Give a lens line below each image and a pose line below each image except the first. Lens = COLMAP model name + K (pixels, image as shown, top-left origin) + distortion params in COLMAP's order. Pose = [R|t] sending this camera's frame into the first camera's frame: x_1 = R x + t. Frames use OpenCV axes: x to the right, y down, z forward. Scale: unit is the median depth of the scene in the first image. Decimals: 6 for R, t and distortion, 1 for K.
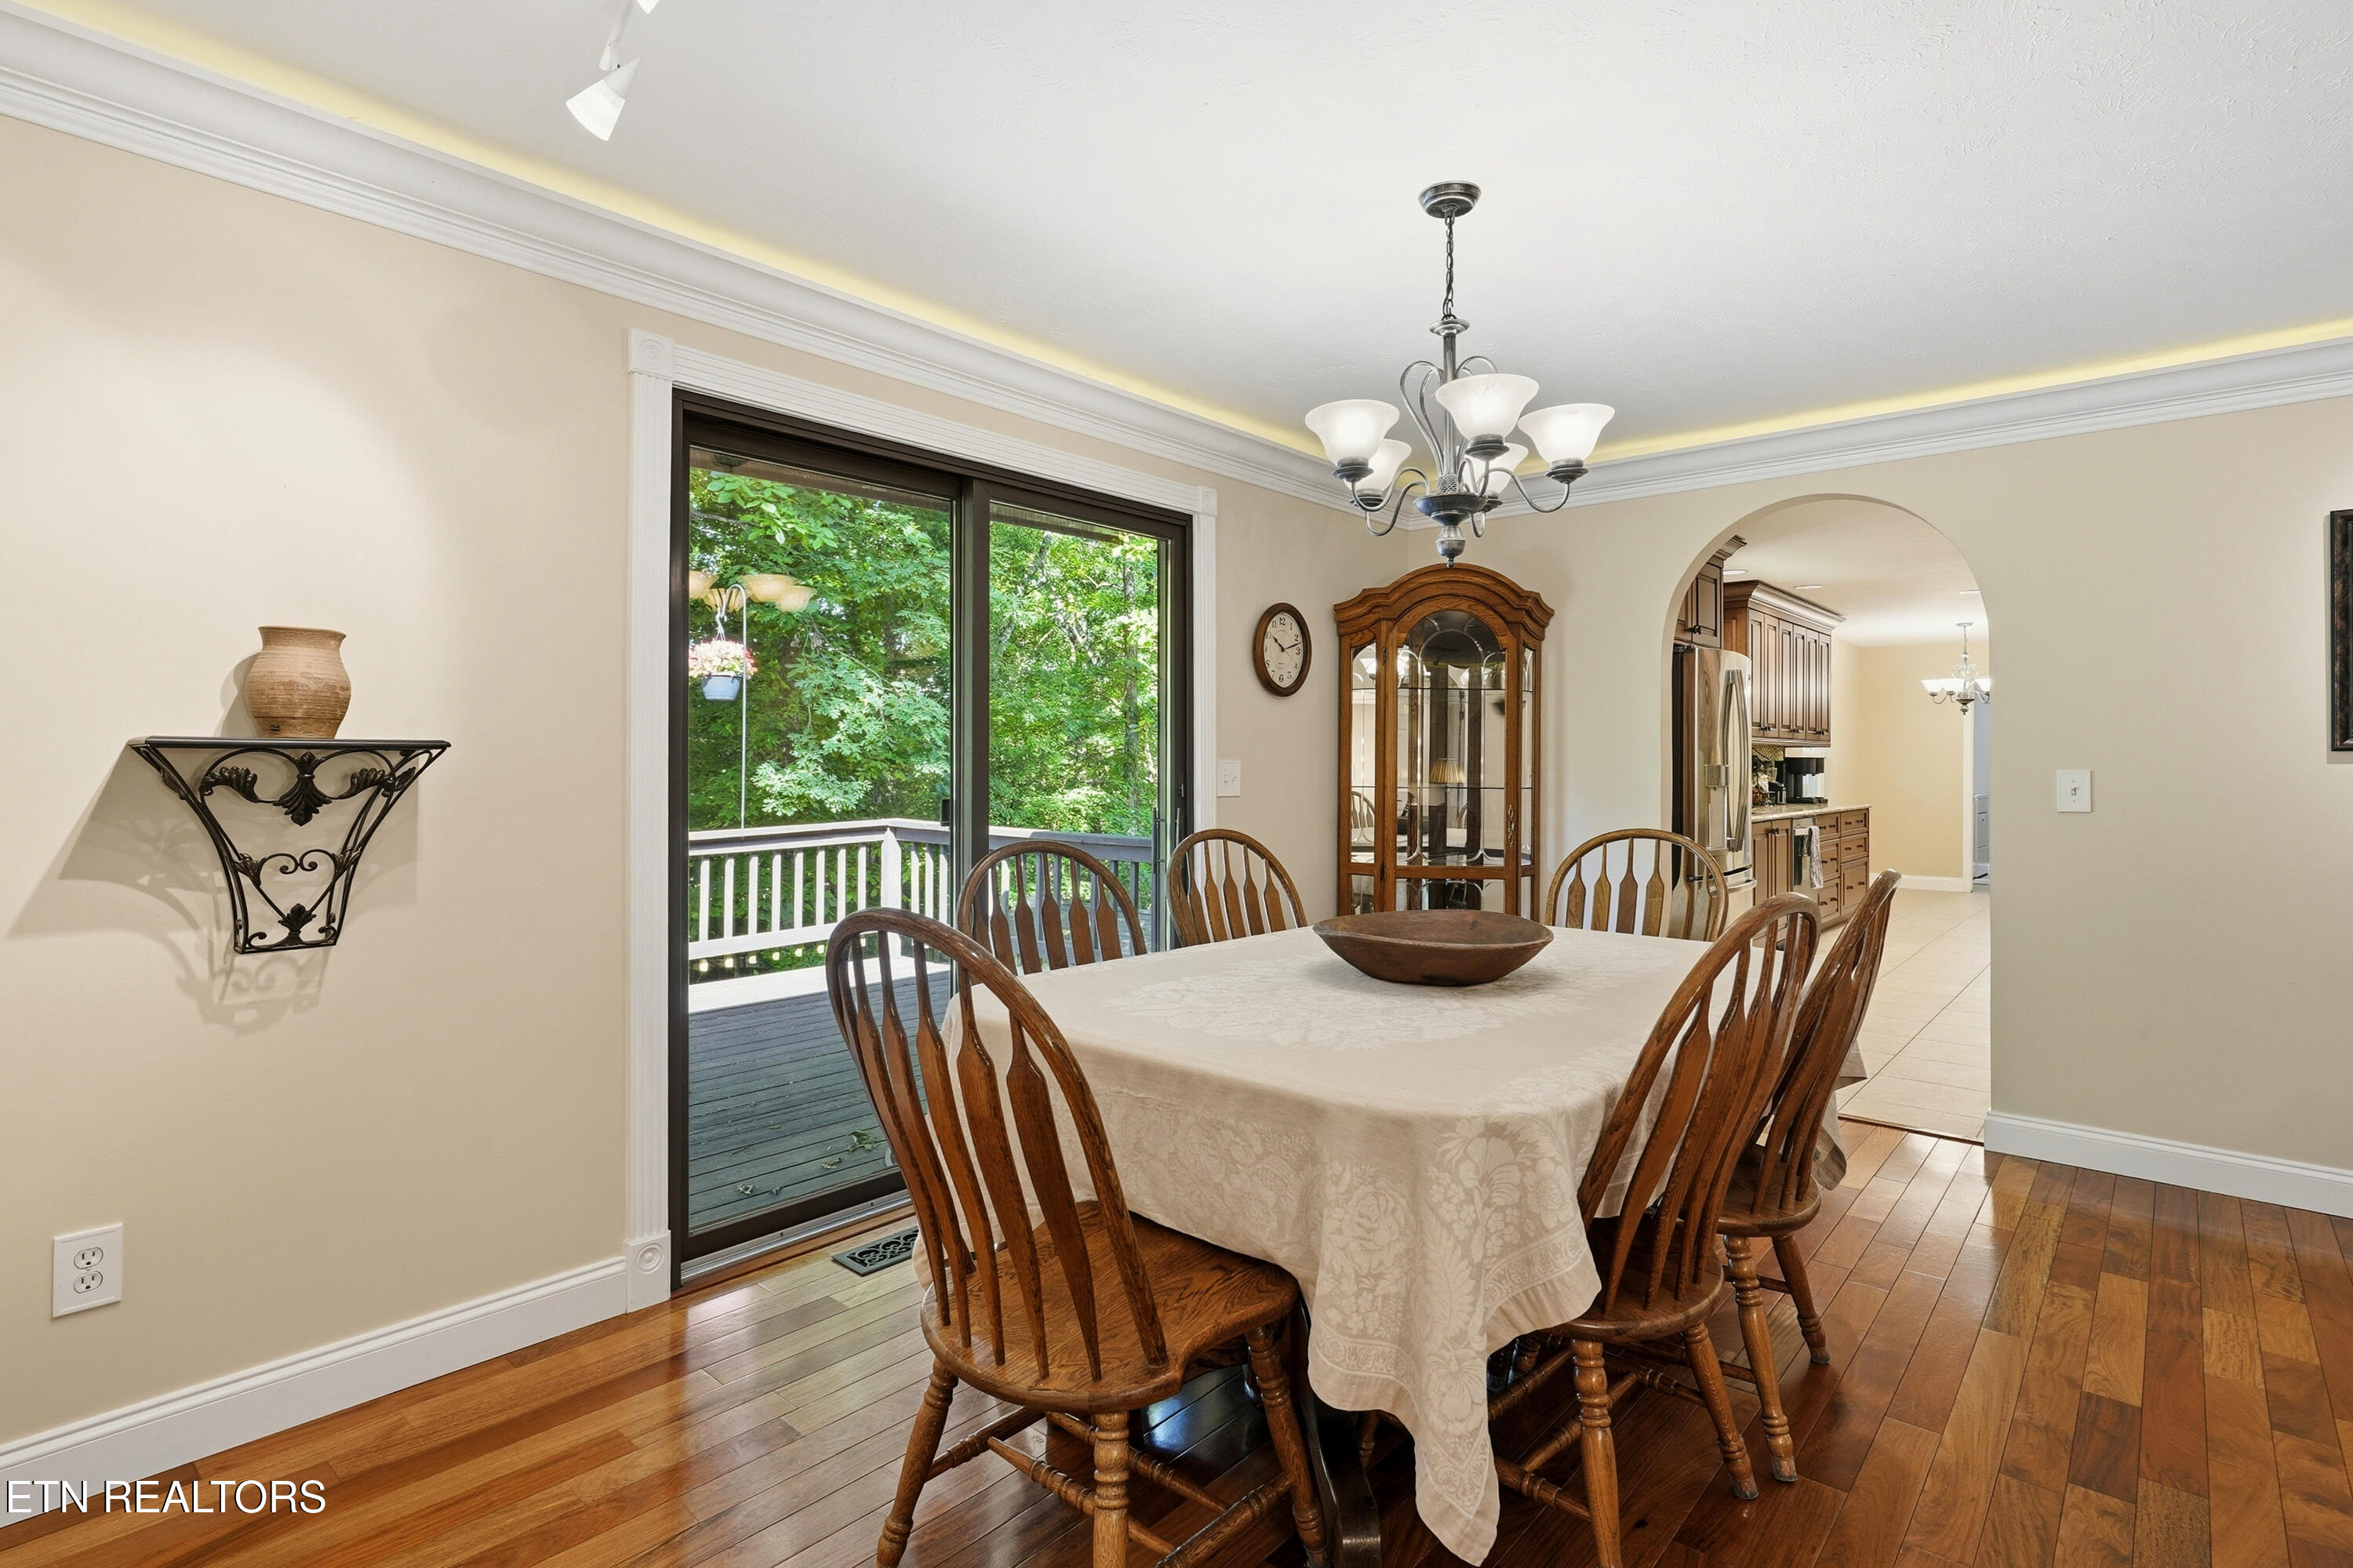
lens RADIAL K [[1150.2, 0, 1188.0], [0, 1150.2, 778.3], [0, 0, 1]] dist [-0.000785, 0.001293]
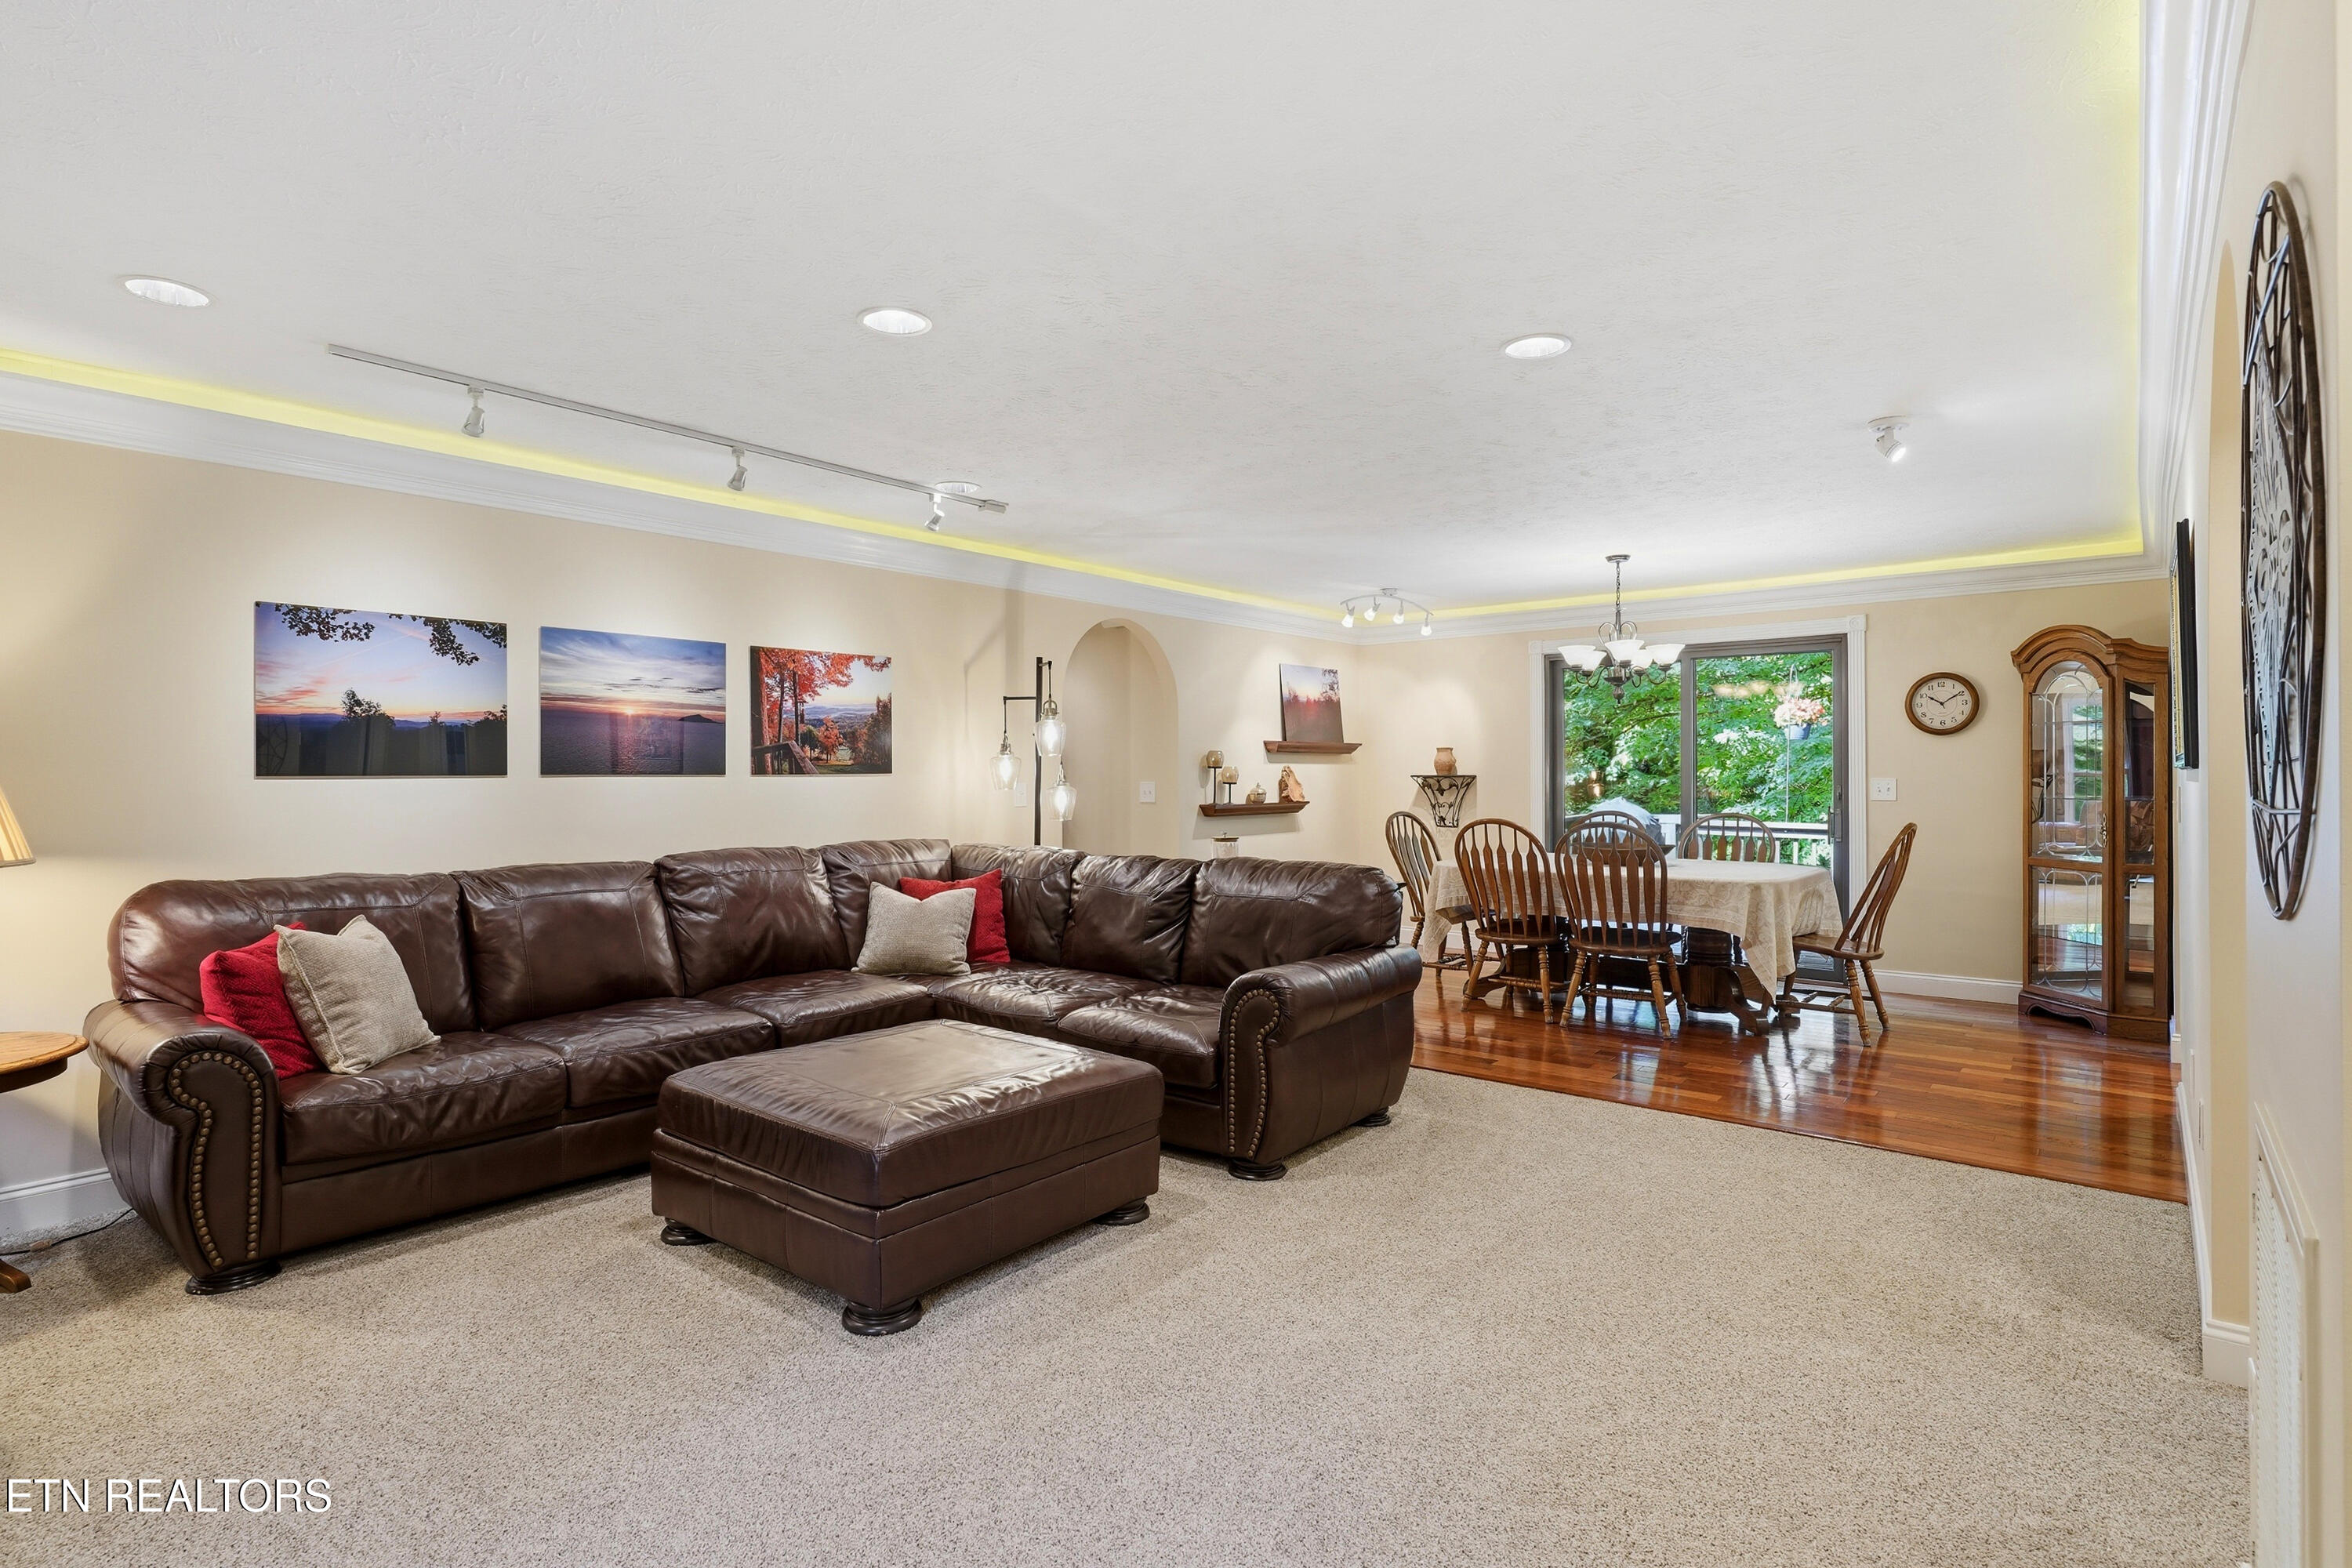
lens RADIAL K [[1149.7, 0, 1187.5], [0, 1149.7, 778.3], [0, 0, 1]] dist [-0.000785, 0.001293]
pose [[0.029090, 0.002036, -0.999575, 2.744513], [-0.008996, 0.999958, 0.001775, -0.017576], [0.999536, 0.008940, 0.029107, -0.013842]]
